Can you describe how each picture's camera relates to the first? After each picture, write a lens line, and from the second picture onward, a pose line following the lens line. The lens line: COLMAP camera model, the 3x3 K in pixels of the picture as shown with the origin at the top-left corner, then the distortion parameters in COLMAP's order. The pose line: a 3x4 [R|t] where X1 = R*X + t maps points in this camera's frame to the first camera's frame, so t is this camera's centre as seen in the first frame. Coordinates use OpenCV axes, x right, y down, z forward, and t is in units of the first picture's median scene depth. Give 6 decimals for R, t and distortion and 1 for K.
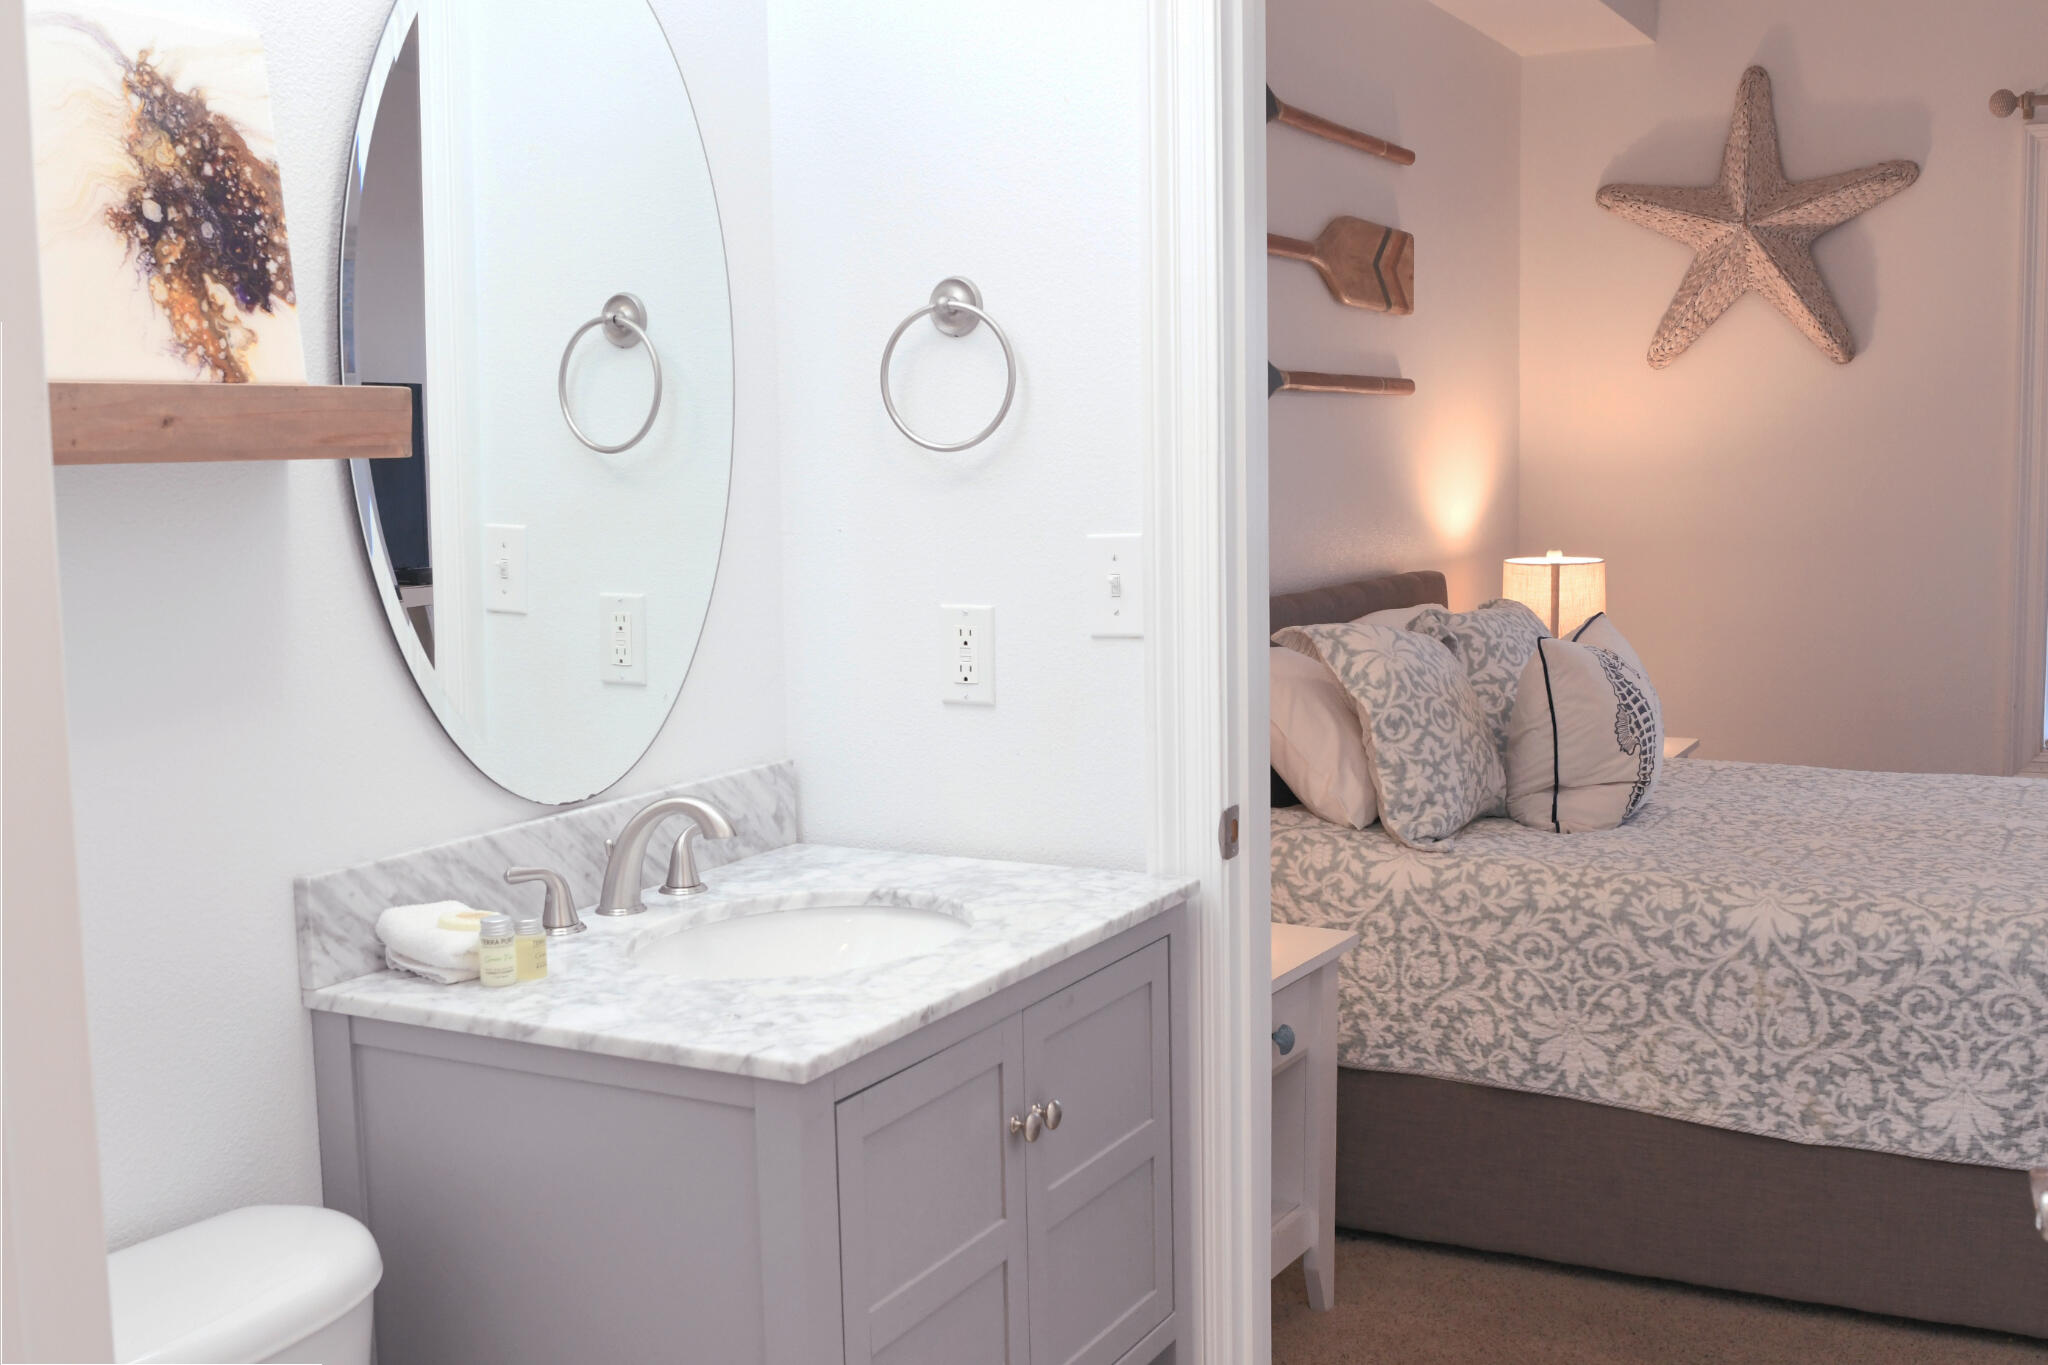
lens RADIAL K [[2161.7, 0, 1037.4], [0, 2161.7, 675.1], [0, 0, 1]] dist [-0.041665, 0.000000]
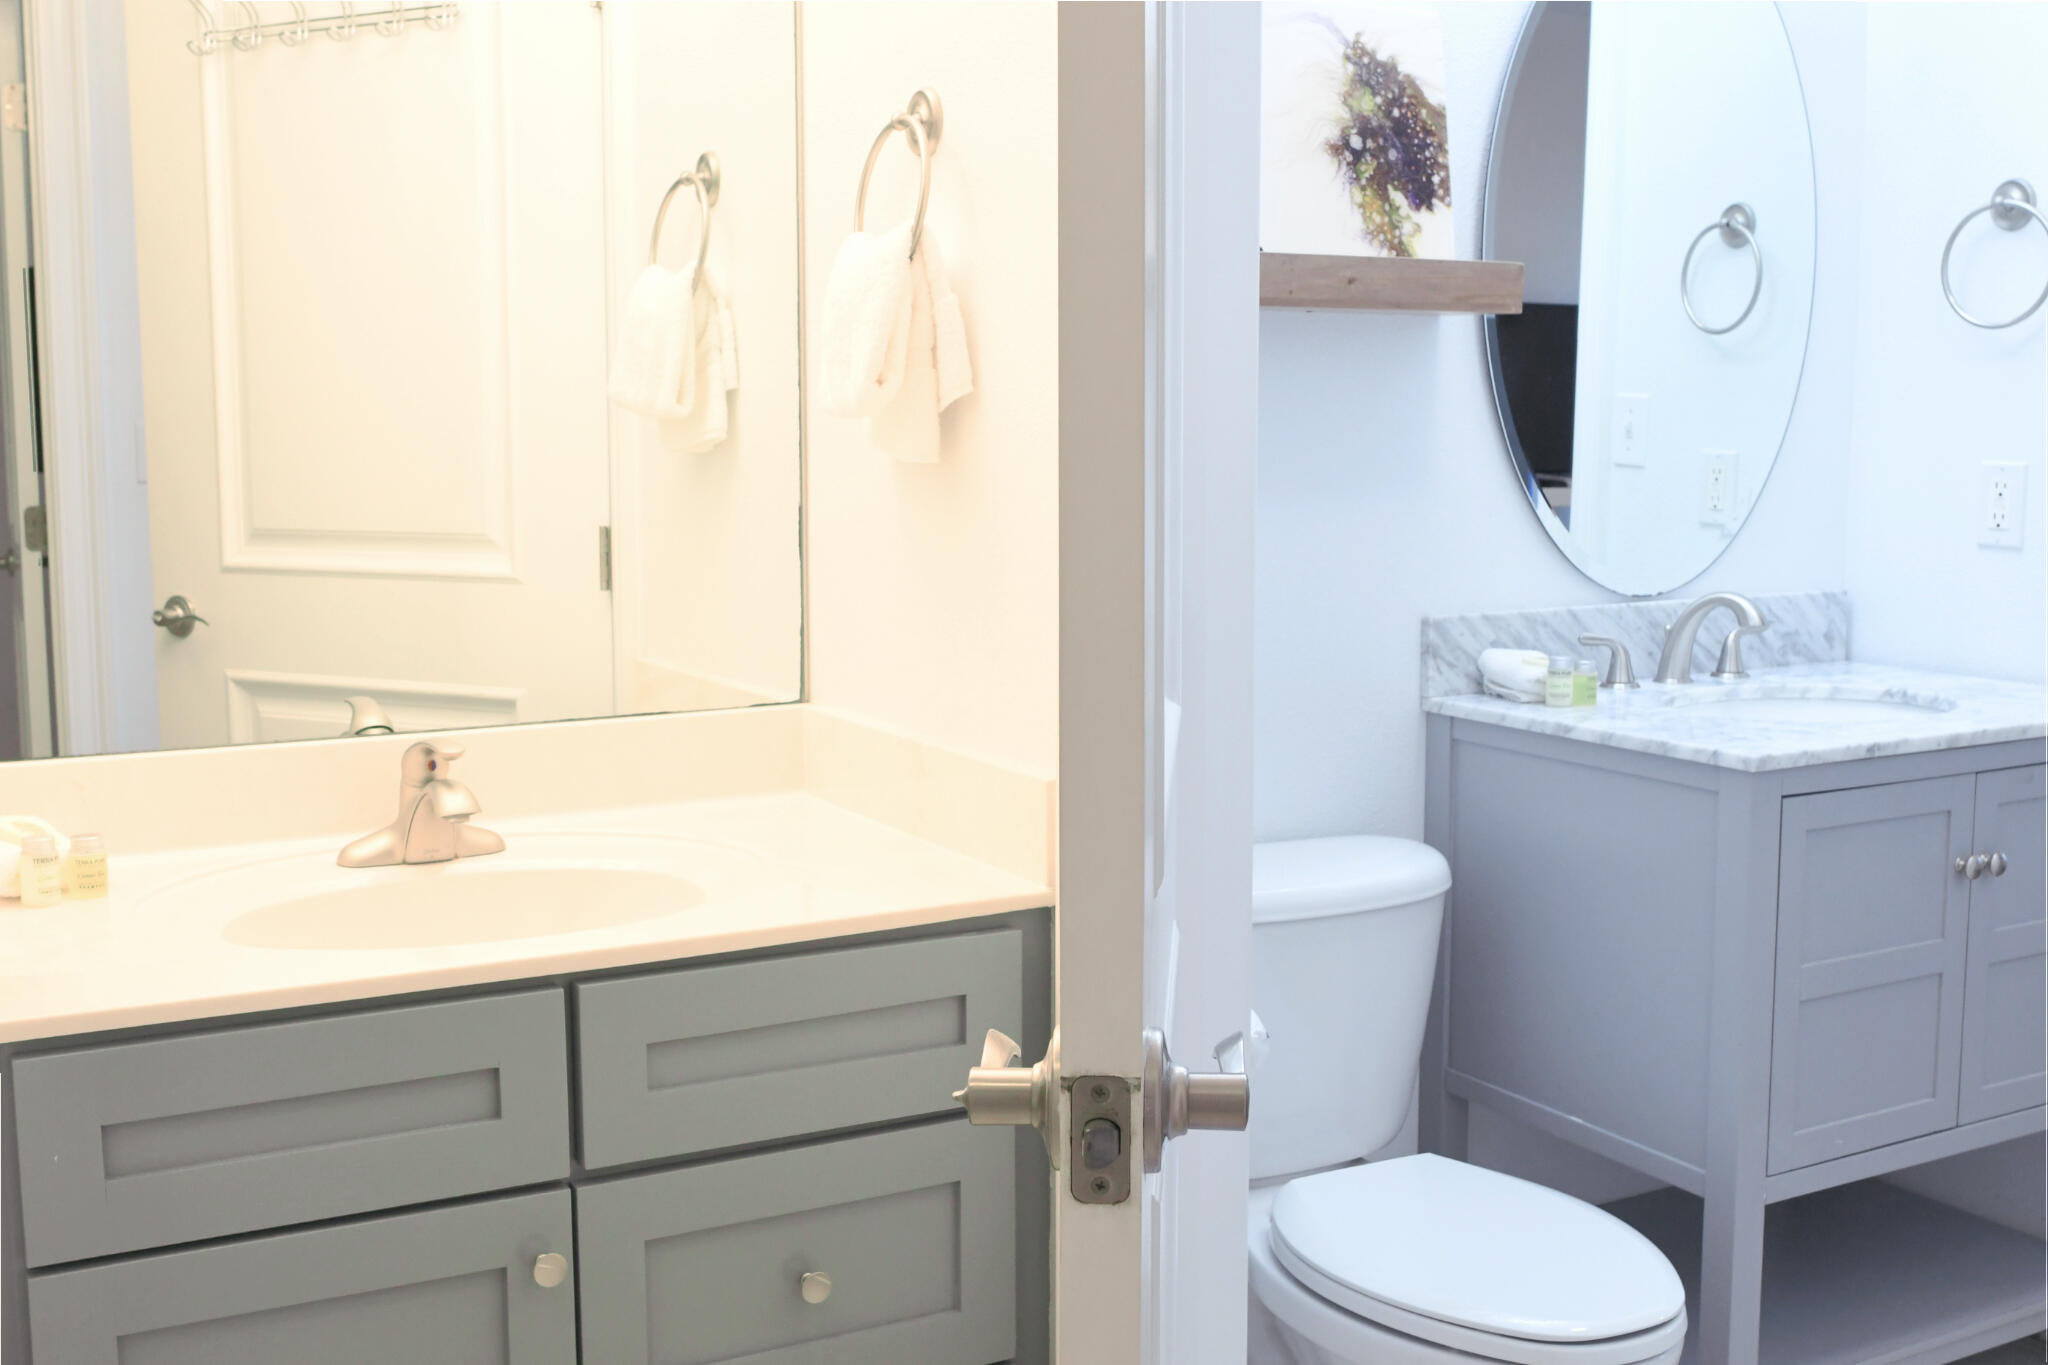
lens RADIAL K [[2161.7, 0, 1028.5], [0, 2161.7, 678.0], [0, 0, 1]] dist [-0.041665, 0.000000]
pose [[0.839571, 0.084023, -0.536712, 0.192545], [-0.071586, 0.996463, 0.044017, 0.087407], [0.538512, 0.001466, 0.842616, -0.317991]]
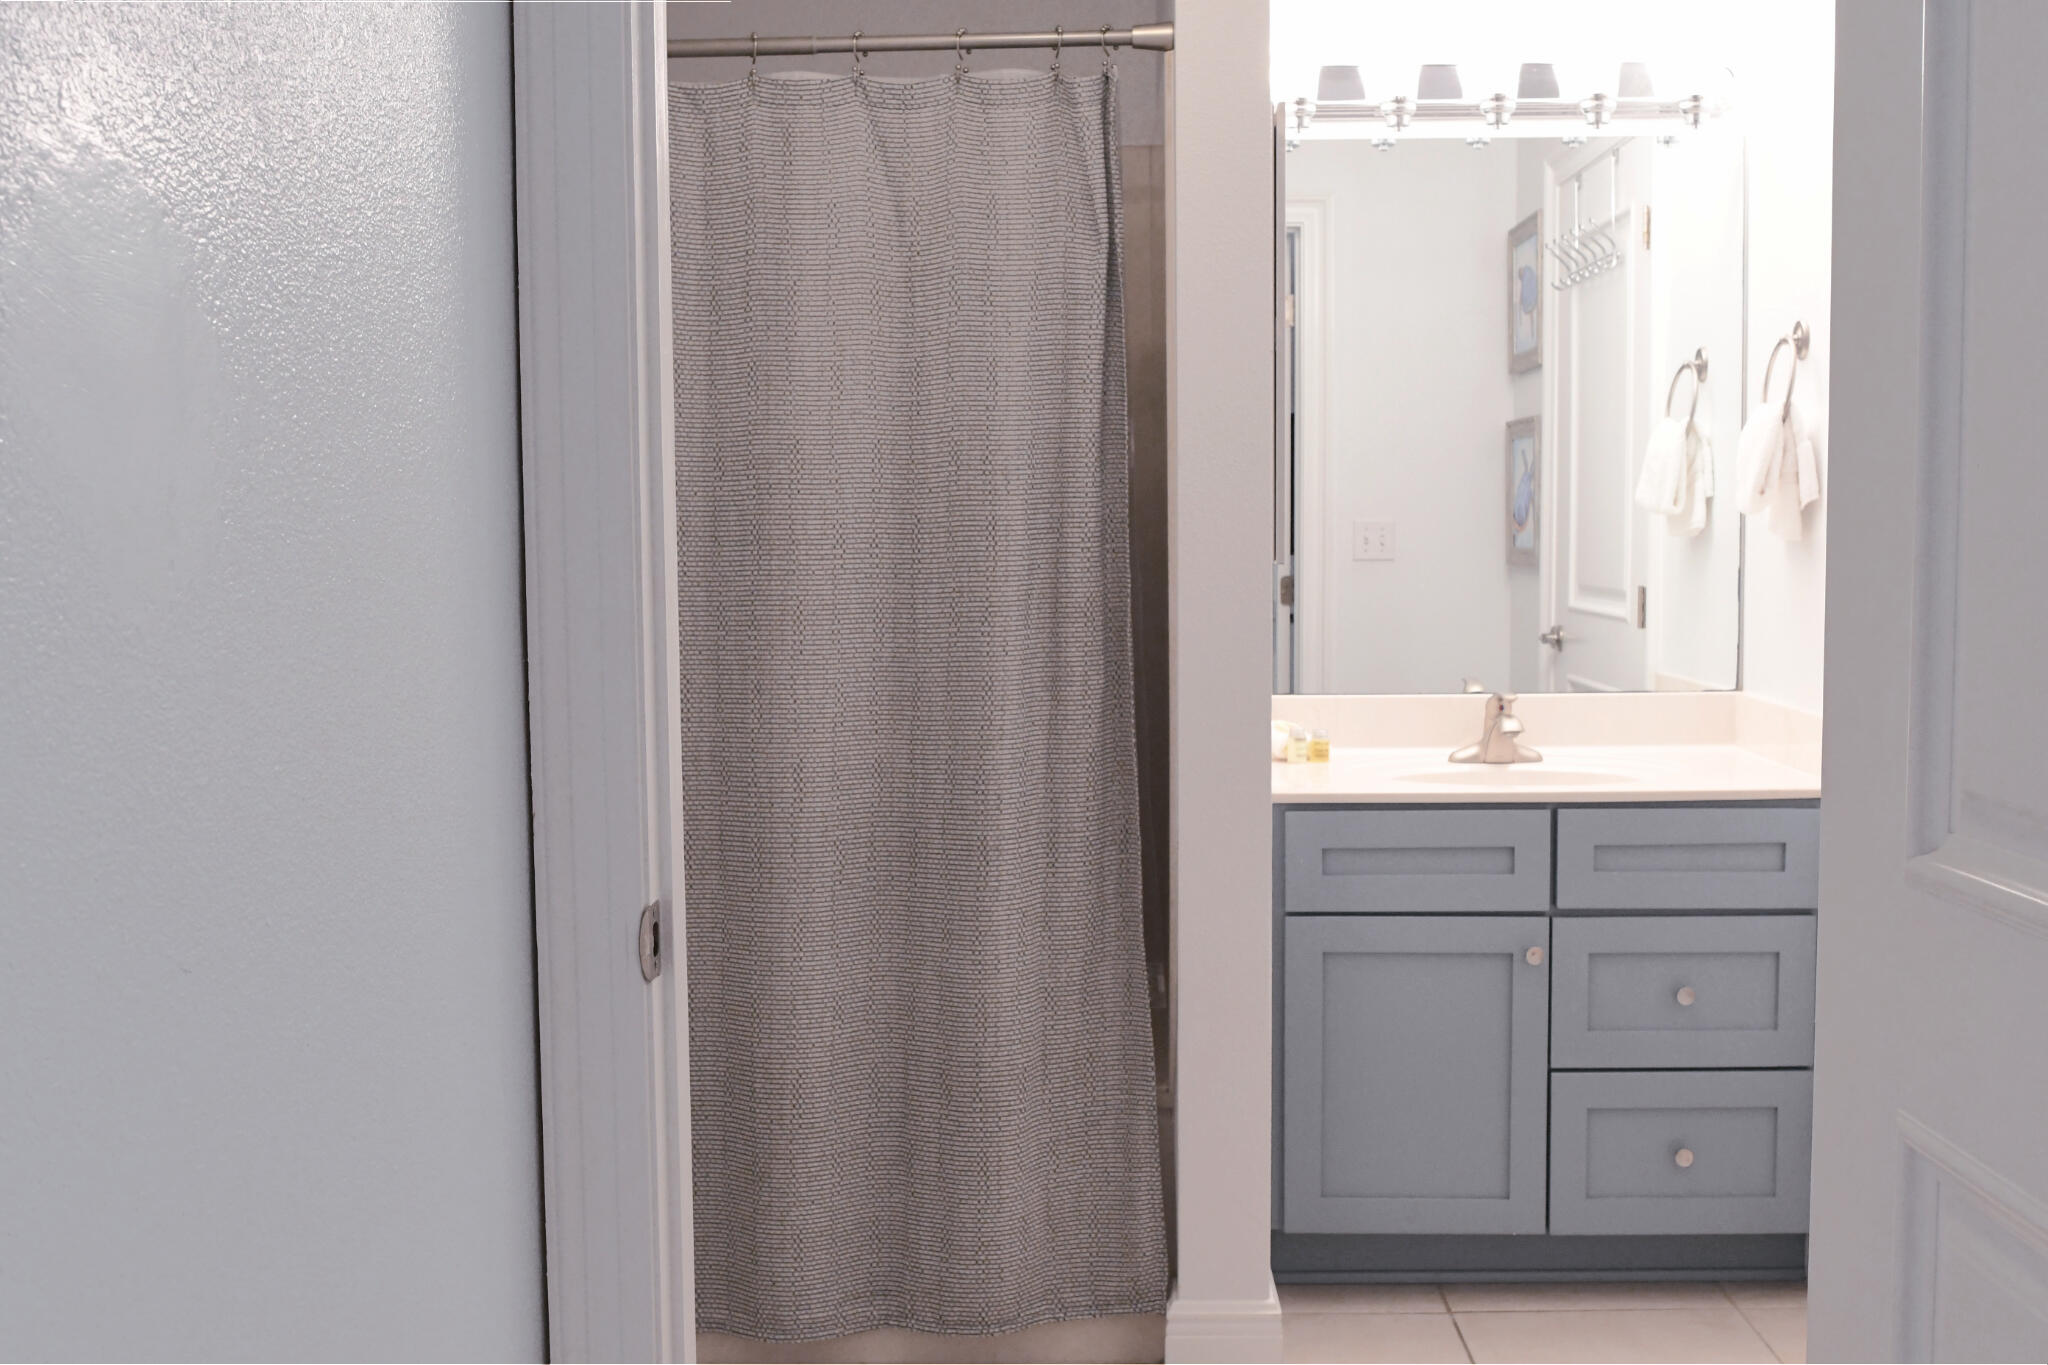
lens RADIAL K [[2161.7, 0, 1029.1], [0, 2161.7, 673.2], [0, 0, 1]] dist [-0.041665, 0.000000]
pose [[0.439535, 0.078869, -0.894756, 1.071047], [-0.094731, 0.994653, 0.041139, 0.139209], [0.893216, 0.066679, 0.444656, -0.922221]]
